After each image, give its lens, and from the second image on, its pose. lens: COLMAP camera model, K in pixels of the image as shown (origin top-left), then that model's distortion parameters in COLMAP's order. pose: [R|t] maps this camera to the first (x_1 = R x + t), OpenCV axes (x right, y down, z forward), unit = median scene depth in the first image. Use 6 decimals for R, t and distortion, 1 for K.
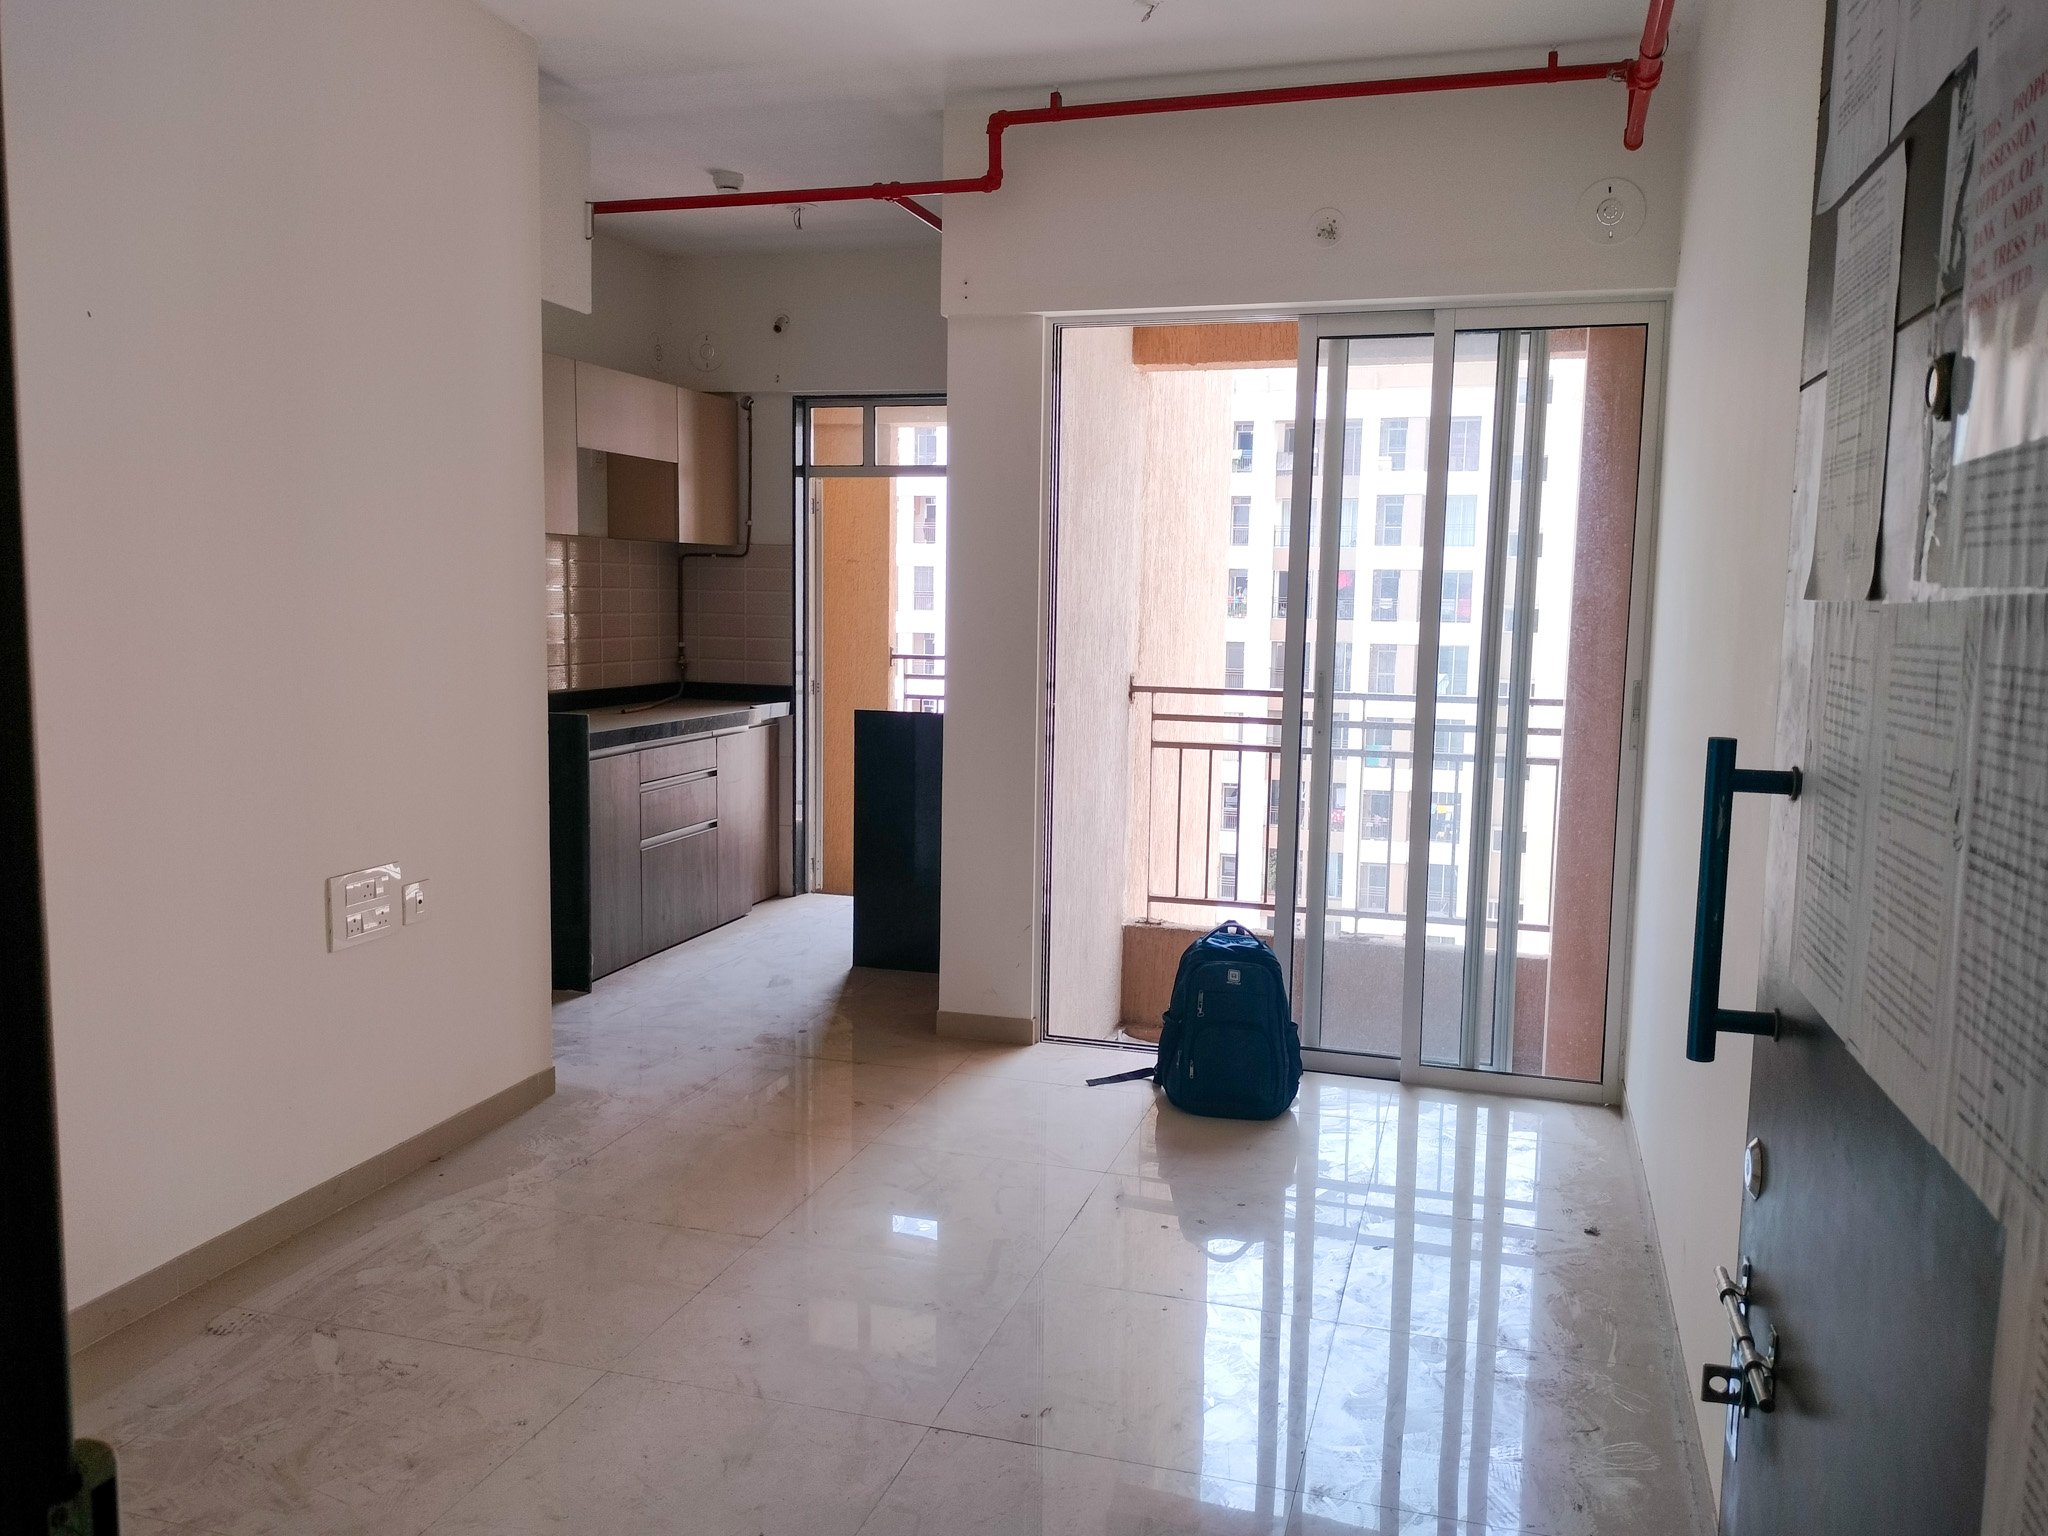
lens RADIAL K [[1604.0, 0, 1028.6], [0, 1604.0, 754.9], [0, 0, 1]] dist [0.045280, -0.090088]
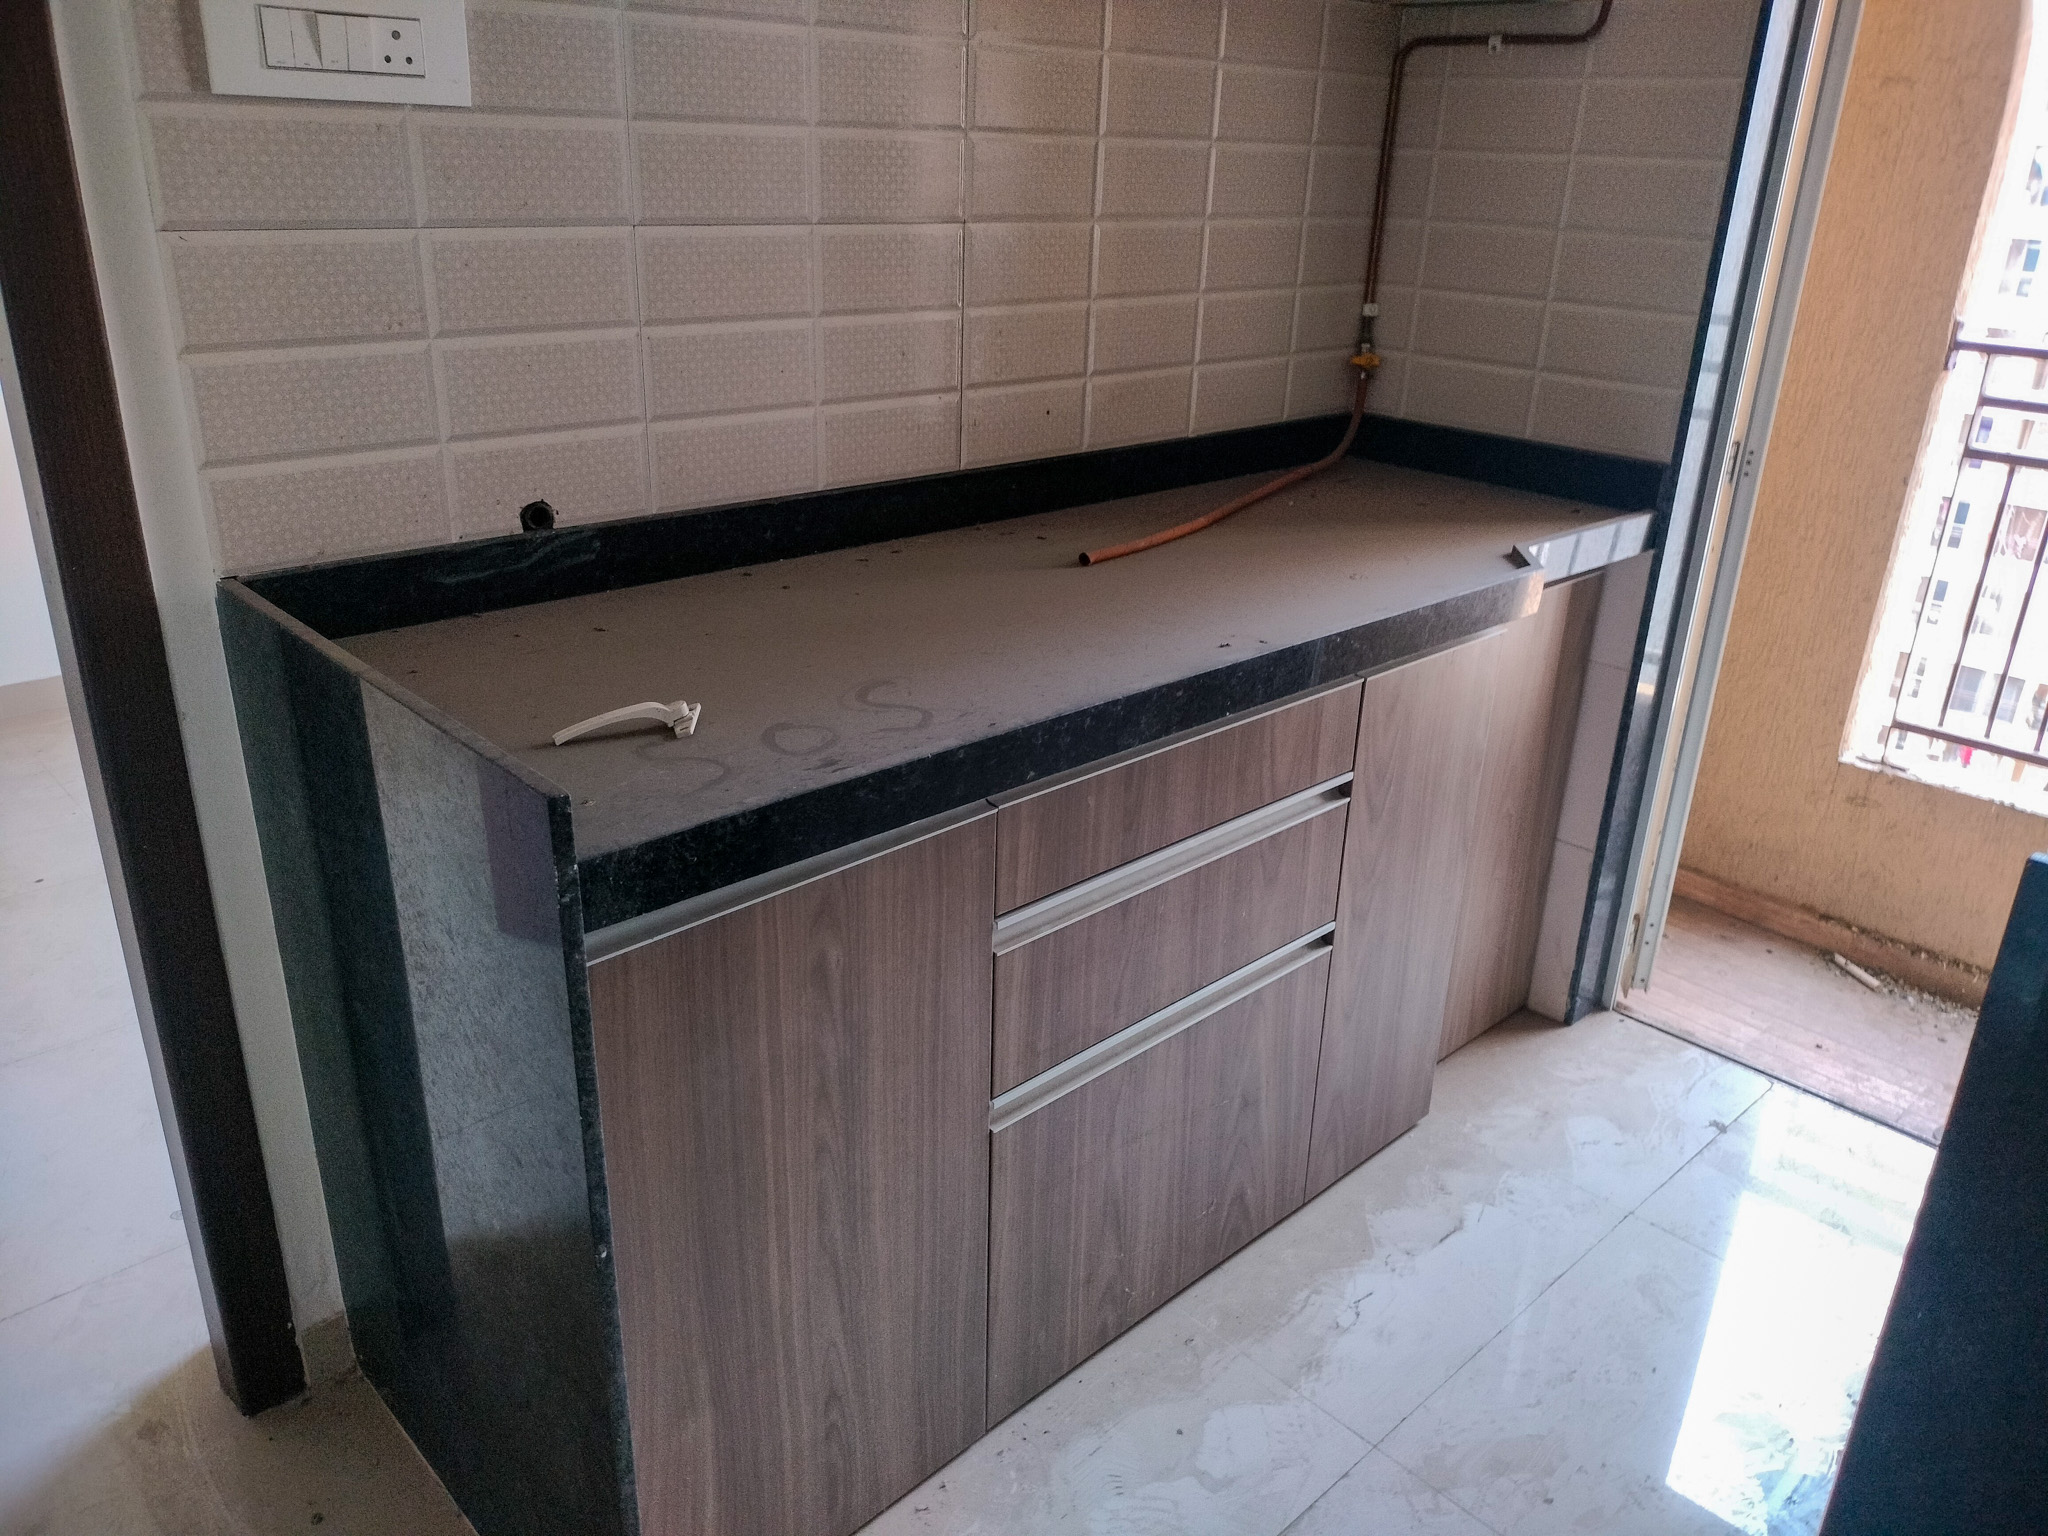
lens RADIAL K [[1531.8, 0, 1024.0], [0, 1531.8, 768.0], [0, 0, 1]] dist [0.038746, -0.066684]
pose [[0.865573, 0.205634, -0.456615, -0.103674], [-0.072253, 0.953544, 0.292459, -0.066196], [0.495542, -0.220153, 0.840220, 0.647114]]
